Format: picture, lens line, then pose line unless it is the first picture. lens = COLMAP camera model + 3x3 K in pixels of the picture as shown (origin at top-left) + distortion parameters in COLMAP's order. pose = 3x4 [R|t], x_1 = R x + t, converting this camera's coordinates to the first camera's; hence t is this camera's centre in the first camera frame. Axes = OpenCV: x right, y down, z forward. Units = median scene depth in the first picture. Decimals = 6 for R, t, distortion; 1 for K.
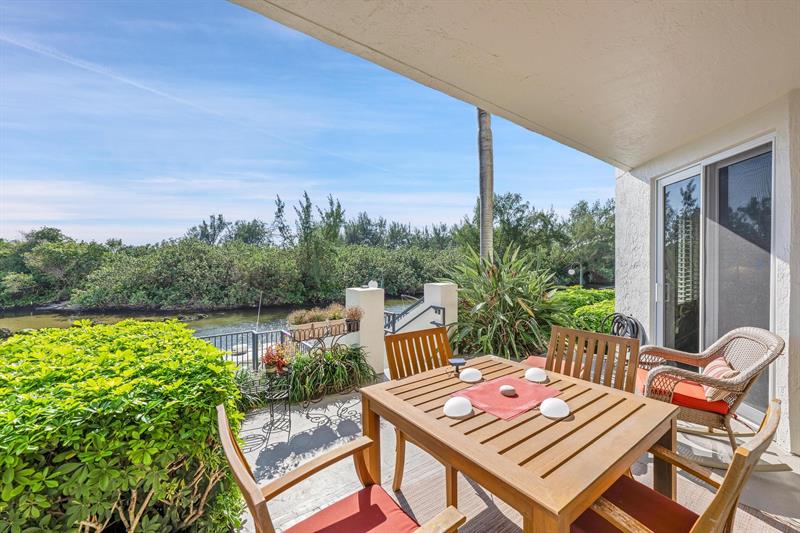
lens RADIAL K [[319.5, 0, 398.8], [0, 319.5, 269.9], [0, 0, 1]] dist [0.001459, 0.000536]
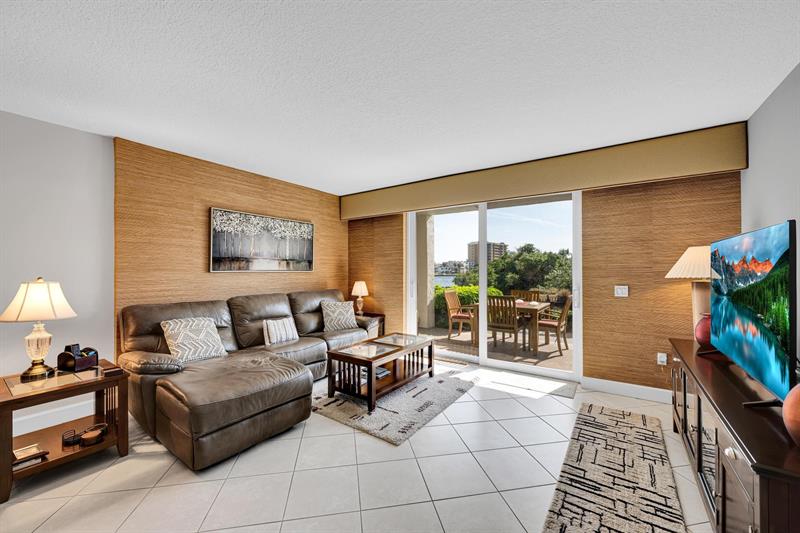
lens RADIAL K [[314.6, 0, 398.5], [0, 314.6, 265.6], [0, 0, 1]] dist [-0.002018, -0.000191]
pose [[0.323010, -0.003477, -0.946389, 0.106300], [-0.023361, 0.999659, -0.011646, 0.001689], [0.946107, 0.025871, 0.322819, -0.045400]]
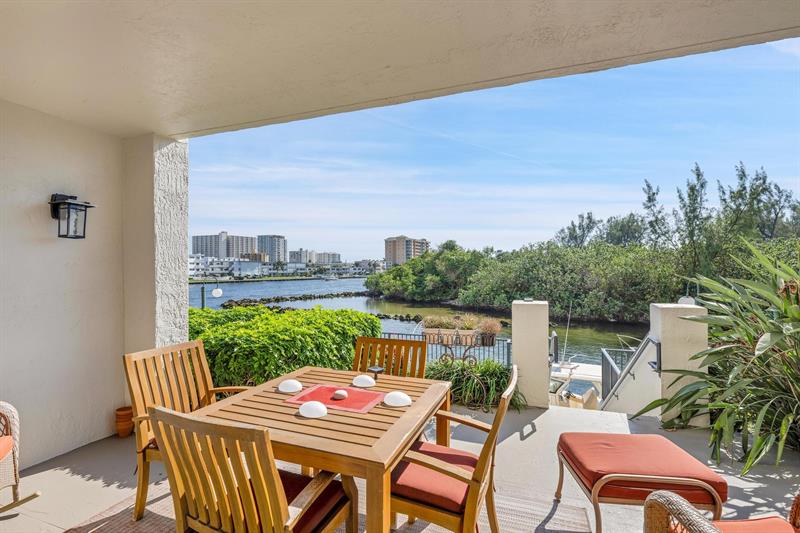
lens RADIAL K [[377.9, 0, 401.8], [0, 377.9, 269.4], [0, 0, 1]] dist [0.000815, 0.001428]
pose [[0.554937, 0.005836, -0.831872, 0.048643], [-0.020292, 0.999773, -0.006522, -0.001284], [0.831645, 0.020500, 0.554930, 0.014743]]
